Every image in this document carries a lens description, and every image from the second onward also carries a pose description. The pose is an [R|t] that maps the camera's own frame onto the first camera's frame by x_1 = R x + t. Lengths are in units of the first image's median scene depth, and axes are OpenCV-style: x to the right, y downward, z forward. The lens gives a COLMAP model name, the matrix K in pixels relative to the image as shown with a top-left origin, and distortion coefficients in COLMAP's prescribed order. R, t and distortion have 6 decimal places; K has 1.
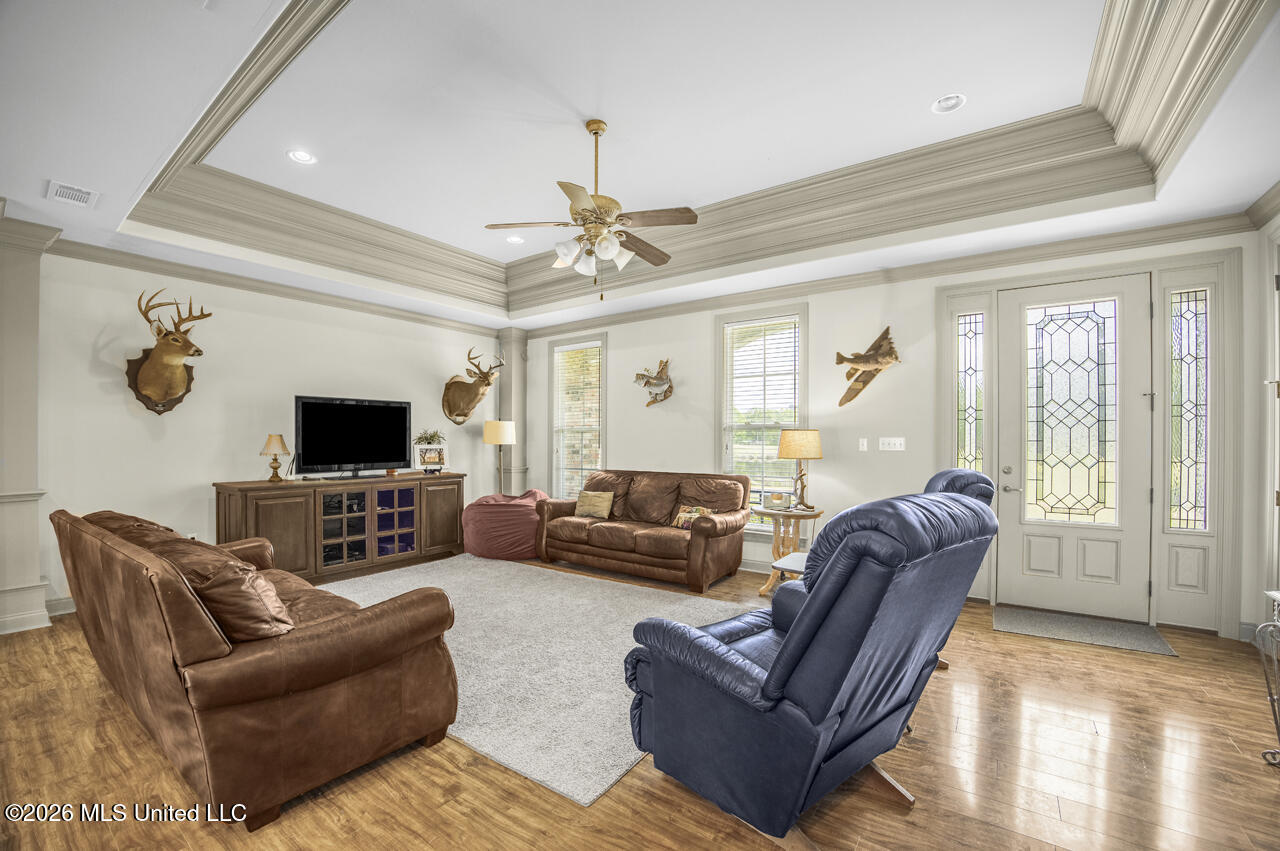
lens RADIAL K [[522.2, 0, 639.3], [0, 522.2, 434.6], [0, 0, 1]] dist [-0.034767, -0.000470]
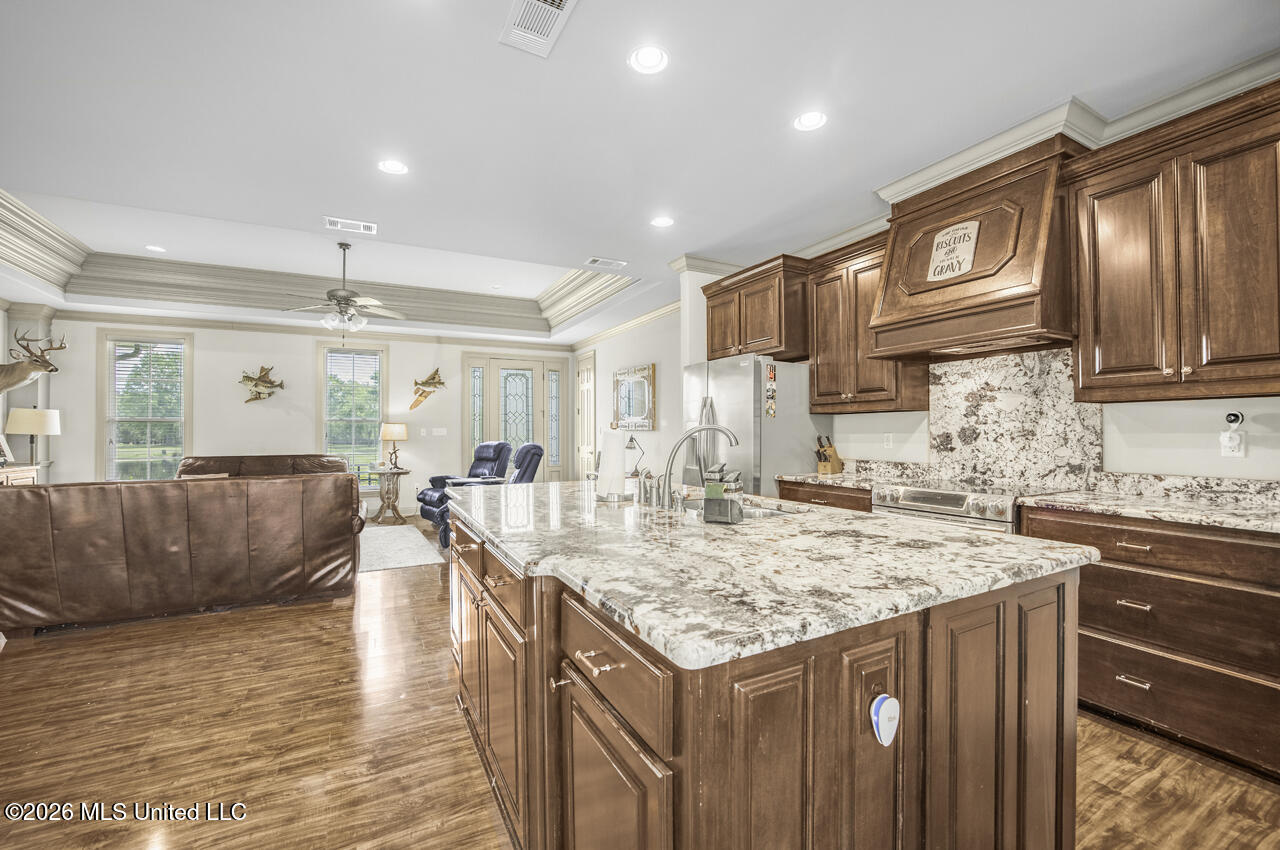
lens RADIAL K [[522.2, 0, 642.3], [0, 522.2, 428.4], [0, 0, 1]] dist [-0.034767, -0.000470]
pose [[0.452820, 0.005132, 0.891587, -0.808874], [-0.003304, 0.999986, -0.004078, 0.010807], [-0.891596, -0.001099, 0.452831, -0.462590]]
